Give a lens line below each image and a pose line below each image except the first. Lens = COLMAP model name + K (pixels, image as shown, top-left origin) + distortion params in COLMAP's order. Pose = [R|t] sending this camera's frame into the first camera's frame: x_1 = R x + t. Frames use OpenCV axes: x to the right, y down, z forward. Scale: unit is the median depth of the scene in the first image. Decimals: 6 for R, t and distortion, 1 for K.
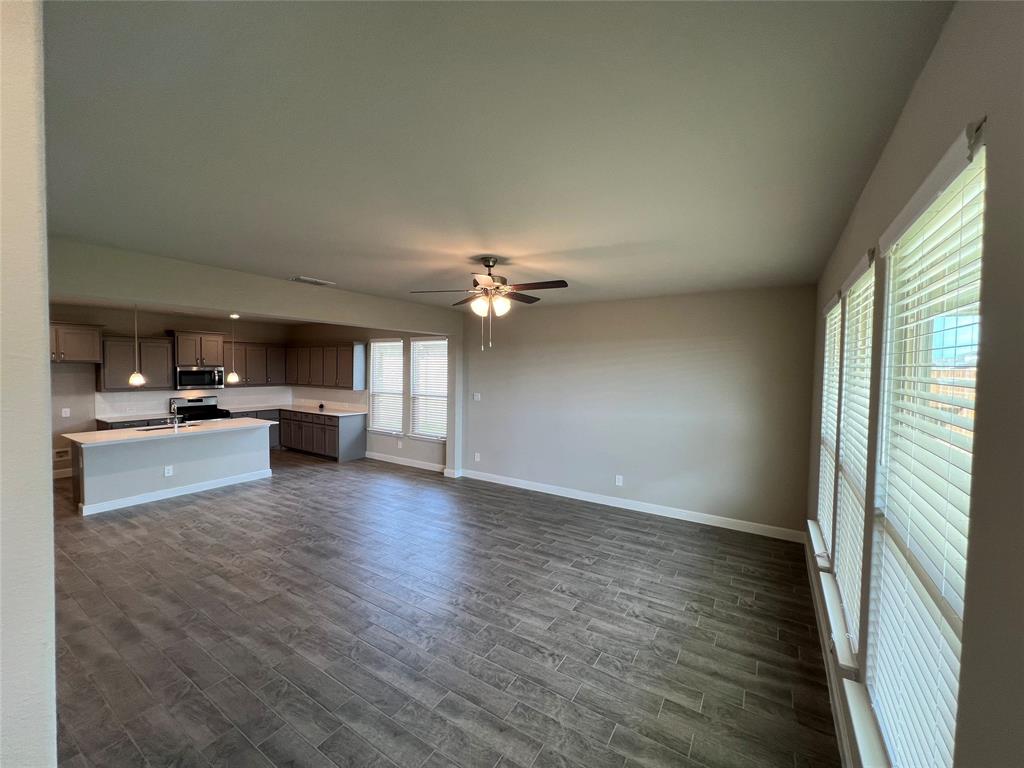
lens RADIAL K [[408.9, 0, 510.2], [0, 408.9, 380.5], [0, 0, 1]] dist [-0.001733, 0.000873]
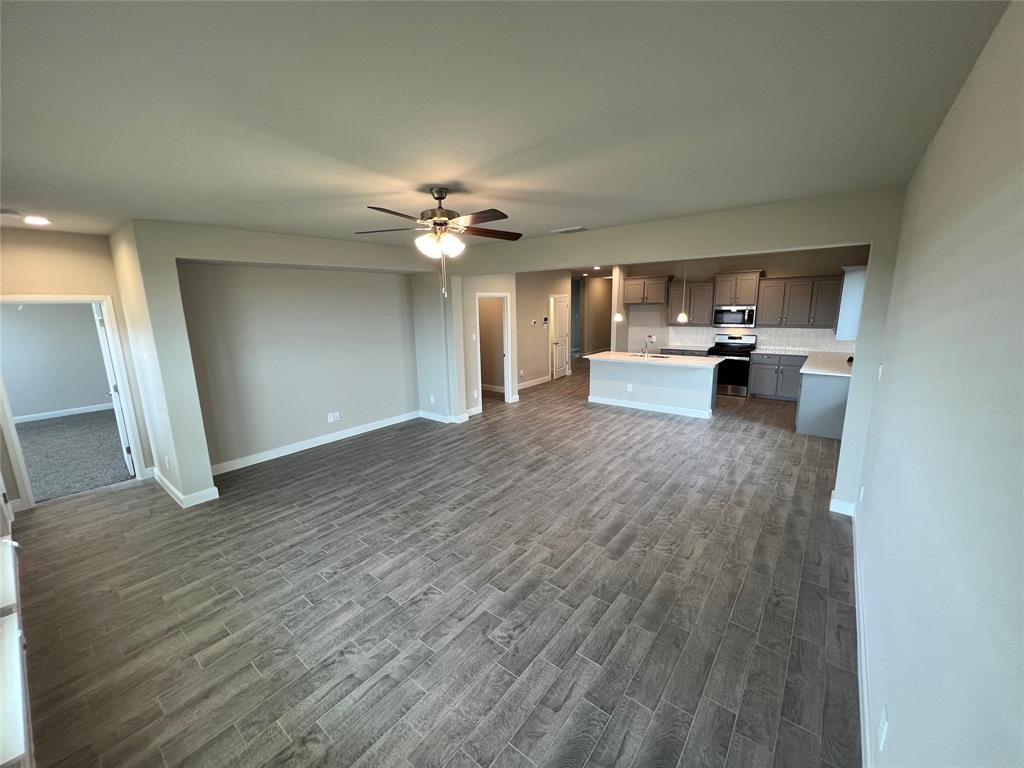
lens RADIAL K [[408.9, 0, 509.4], [0, 408.9, 381.5], [0, 0, 1]] dist [-0.001733, 0.000873]
pose [[-0.104371, 0.177297, -0.978607, 0.663492], [-0.013824, 0.983628, 0.179681, -0.042251], [0.994442, 0.032282, -0.100211, 0.975777]]
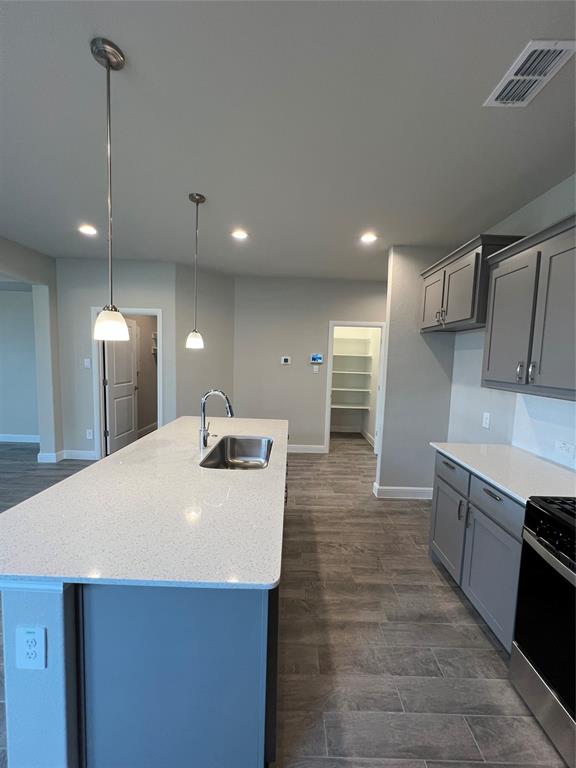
lens RADIAL K [[306.7, 0, 289.0], [0, 306.7, 384.2], [0, 0, 1]] dist [-0.001733, 0.000873]
pose [[-0.843932, 0.006957, -0.536406, -0.983482], [-0.060754, 0.992243, 0.108454, 0.002787], [0.533000, 0.124116, -0.836963, 1.839117]]
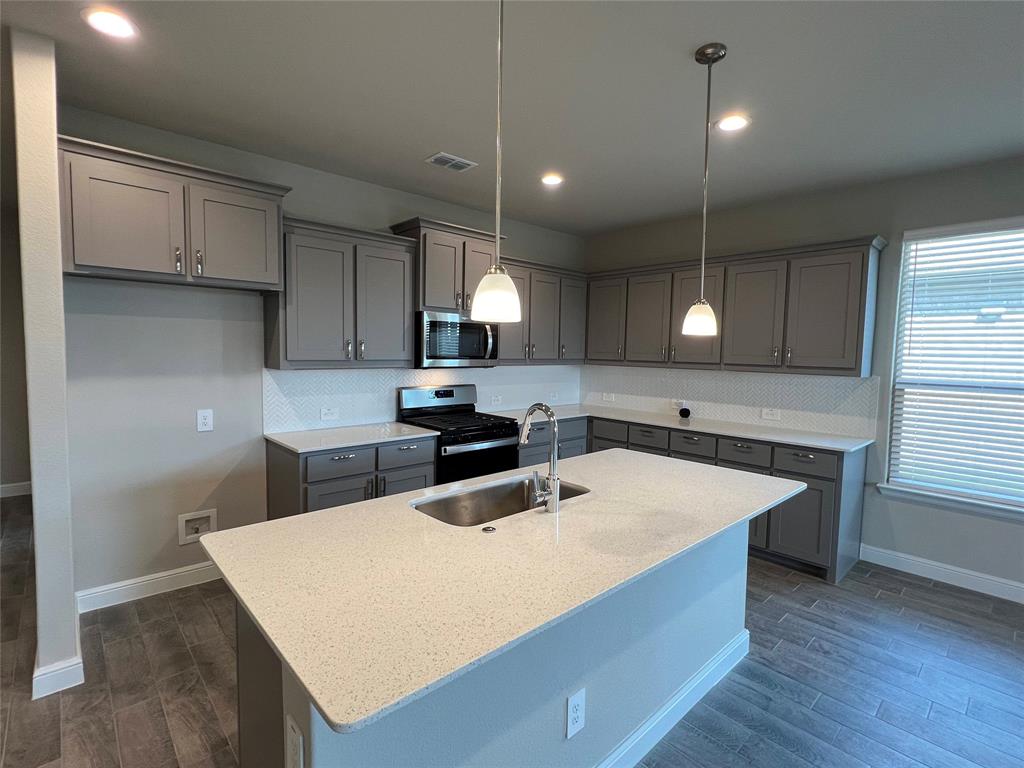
lens RADIAL K [[487.8, 0, 504.4], [0, 487.8, 383.5], [0, 0, 1]] dist [-0.002808, -0.000404]
pose [[0.967194, 0.022382, -0.253053, -1.062716], [-0.014190, 0.999316, 0.034152, 0.036627], [0.253644, -0.029441, 0.966850, 0.954305]]
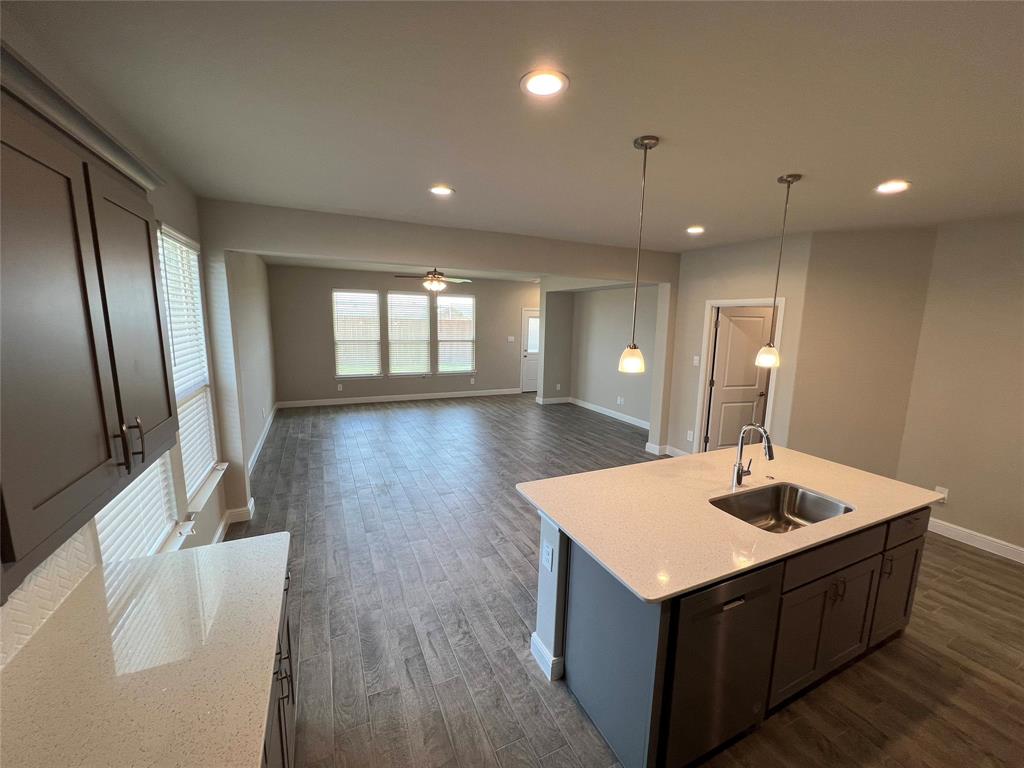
lens RADIAL K [[408.9, 0, 510.5], [0, 408.9, 381.9], [0, 0, 1]] dist [-0.001733, 0.000873]
pose [[-0.845337, -0.111701, 0.522425, -1.141050], [-0.013654, 0.982095, 0.187892, -0.078308], [-0.534058, 0.151699, -0.831727, 1.988940]]
